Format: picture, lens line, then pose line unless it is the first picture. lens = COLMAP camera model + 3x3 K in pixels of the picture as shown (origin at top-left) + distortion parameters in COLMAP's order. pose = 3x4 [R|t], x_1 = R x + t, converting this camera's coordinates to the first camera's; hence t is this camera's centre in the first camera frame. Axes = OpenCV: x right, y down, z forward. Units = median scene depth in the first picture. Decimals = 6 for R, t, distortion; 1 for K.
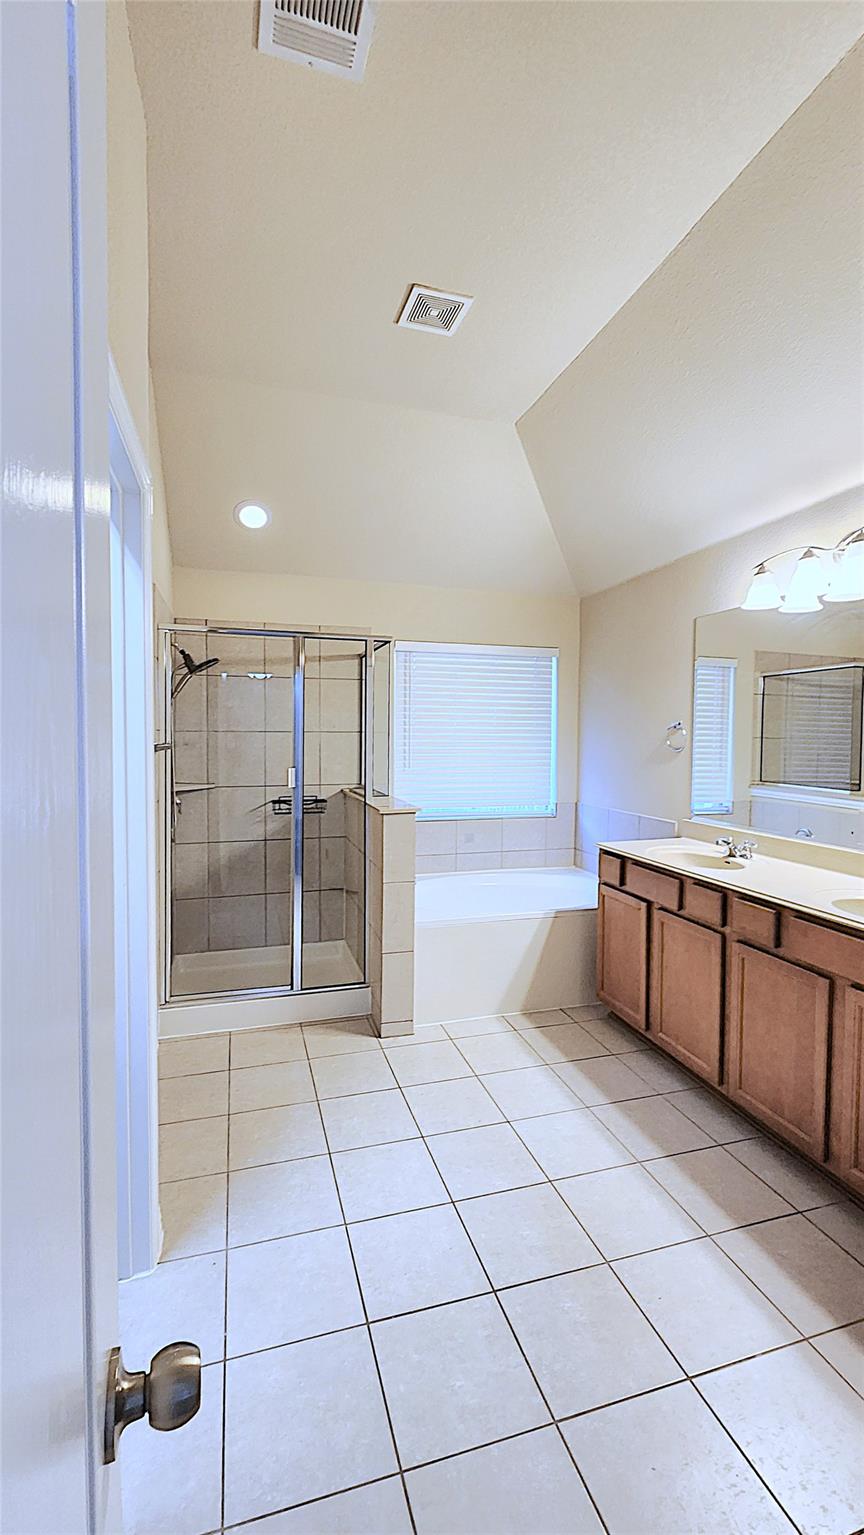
lens RADIAL K [[629.5, 0, 433.5], [0, 629.5, 759.1], [0, 0, 1]] dist [-0.001961, -0.000939]
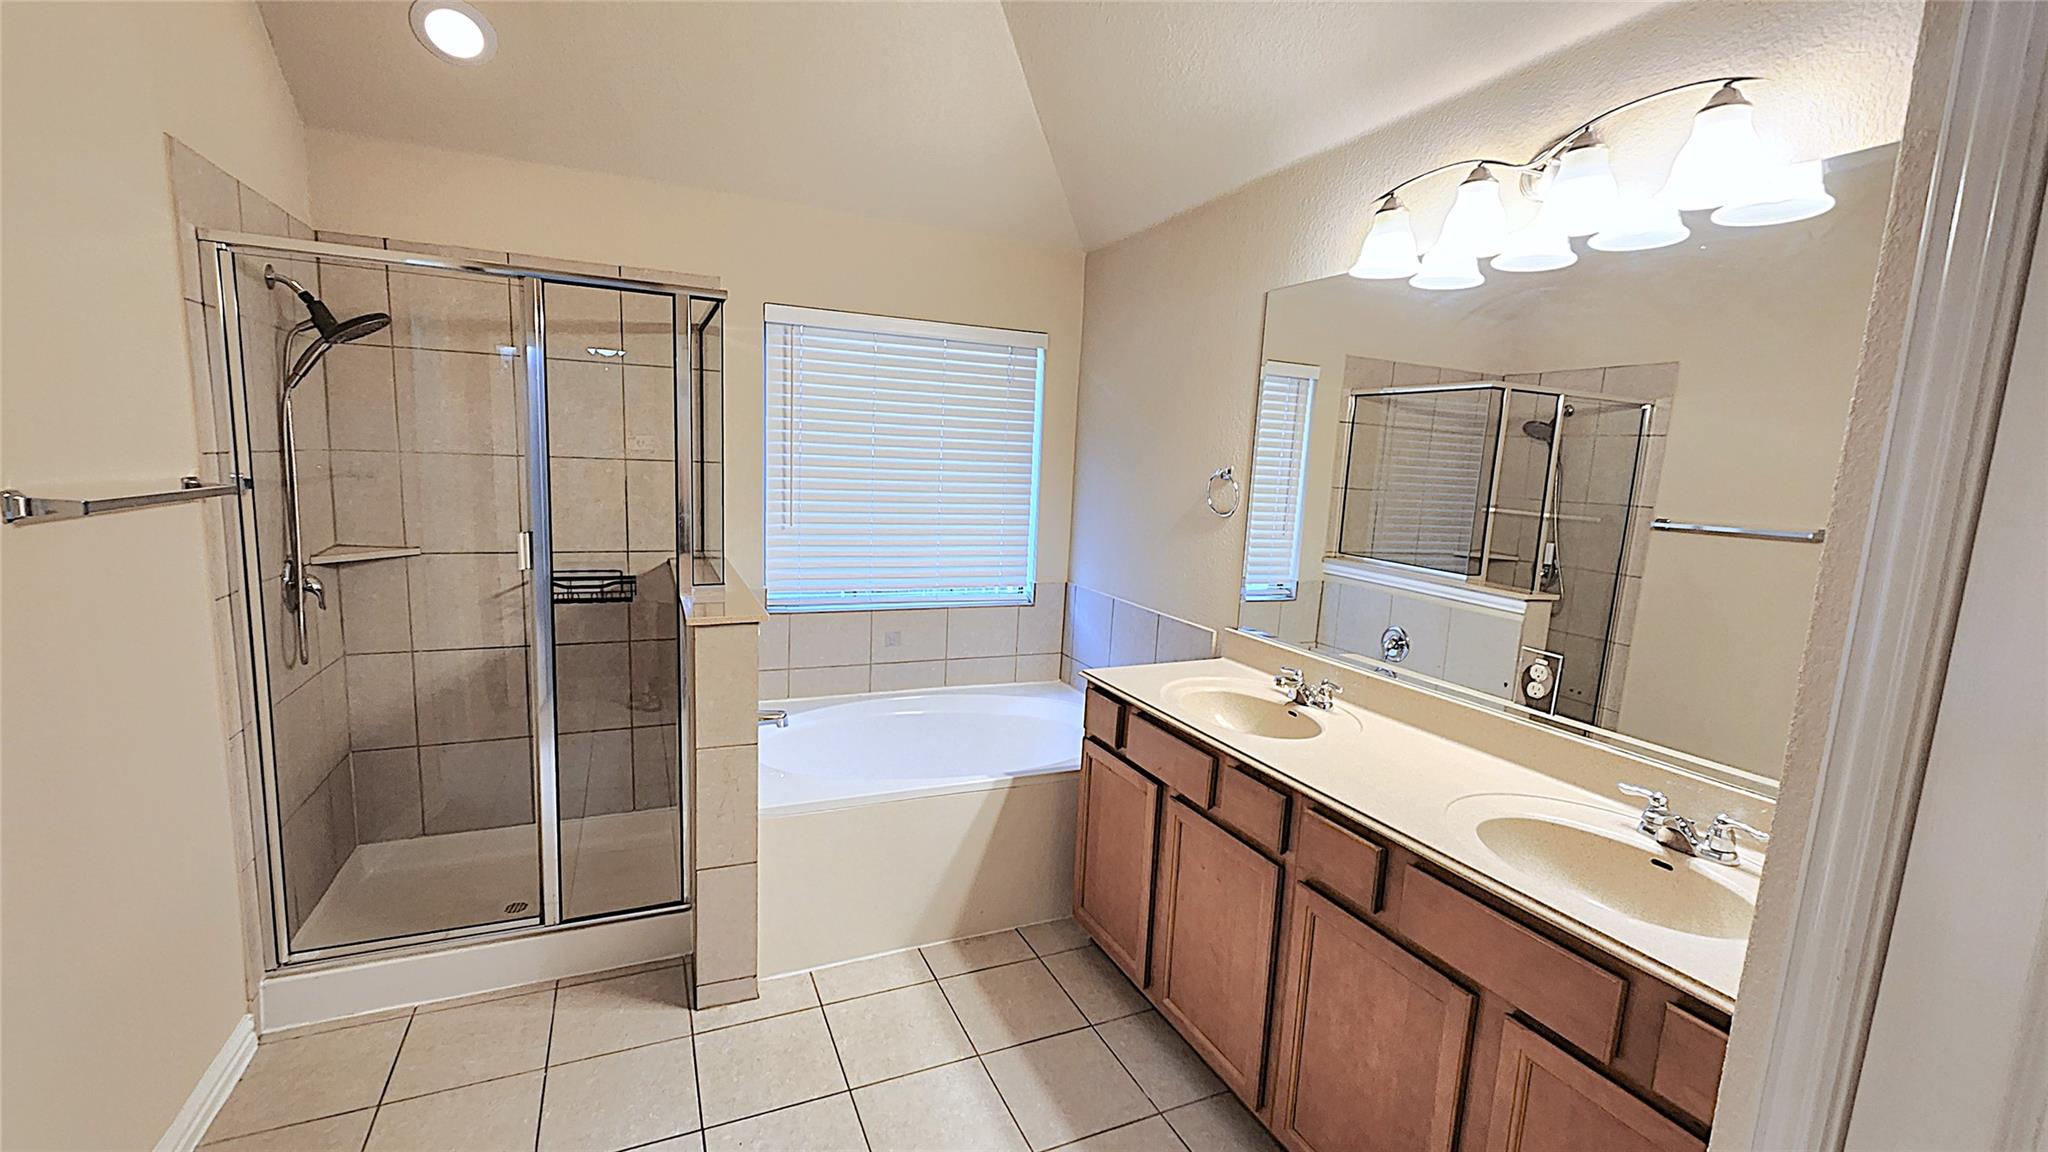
lens RADIAL K [[839.7, 0, 1012.0], [0, 839.7, 578.7], [0, 0, 1]] dist [0.002744, -0.000205]
pose [[0.991834, 0.019414, 0.126049, 0.093351], [-0.033199, 0.993574, 0.108203, -0.037464], [-0.123138, -0.111504, 0.986105, 0.242897]]
